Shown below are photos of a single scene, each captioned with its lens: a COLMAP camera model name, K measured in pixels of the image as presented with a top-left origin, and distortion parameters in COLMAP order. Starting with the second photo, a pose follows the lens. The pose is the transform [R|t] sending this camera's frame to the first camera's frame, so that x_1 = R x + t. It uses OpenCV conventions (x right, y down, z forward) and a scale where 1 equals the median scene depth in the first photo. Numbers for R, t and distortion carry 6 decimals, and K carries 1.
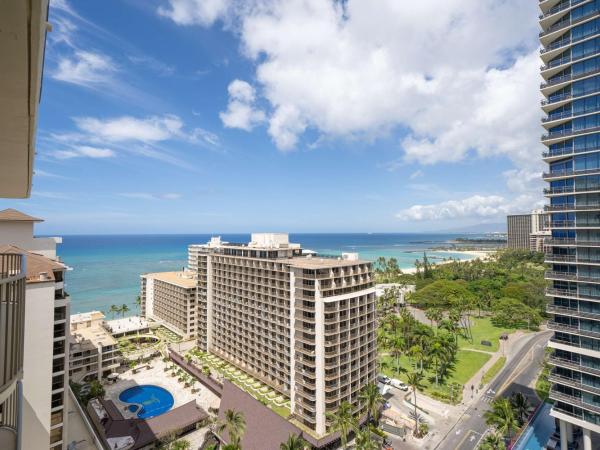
lens RADIAL K [[312.5, 0, 298.5], [0, 312.5, 222.2], [0, 0, 1]] dist [0.009049, 0.000776]
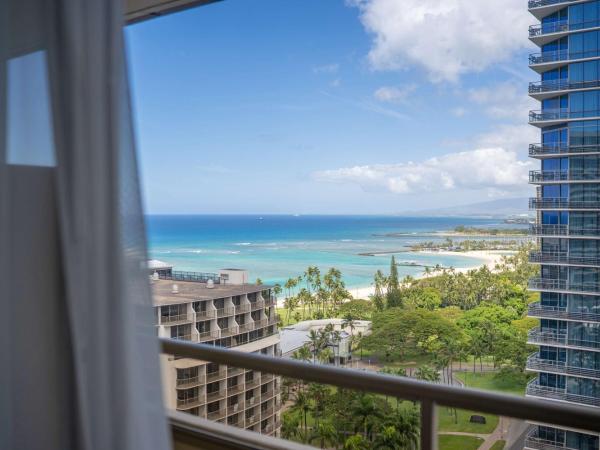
lens RADIAL K [[652.9, 0, 303.2], [0, 652.9, 221.1], [0, 0, 1]] dist [-0.078180, 0.000000]
pose [[0.974139, 0.002164, 0.225938, 0.033697], [-0.012811, 0.998875, 0.045667, -0.032185], [-0.225585, -0.047380, 0.973071, -0.068514]]
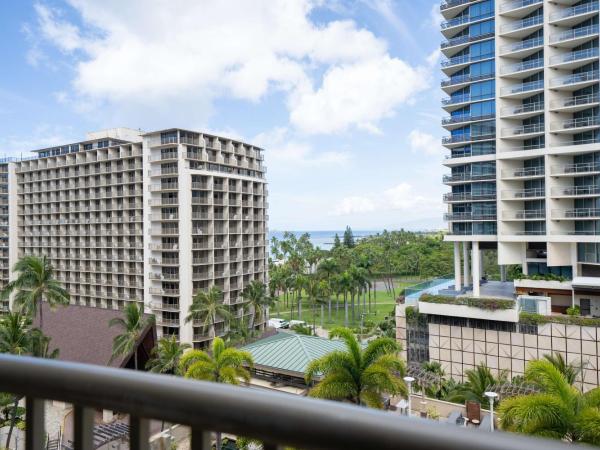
lens RADIAL K [[463.8, 0, 300.7], [0, 463.8, 229.6], [0, 0, 1]] dist [0.001930, 0.026582]
pose [[0.965163, -0.006035, 0.261580, 0.035329], [0.001577, 0.999850, 0.017249, 0.283524], [-0.261645, -0.016236, 0.965028, -0.074987]]
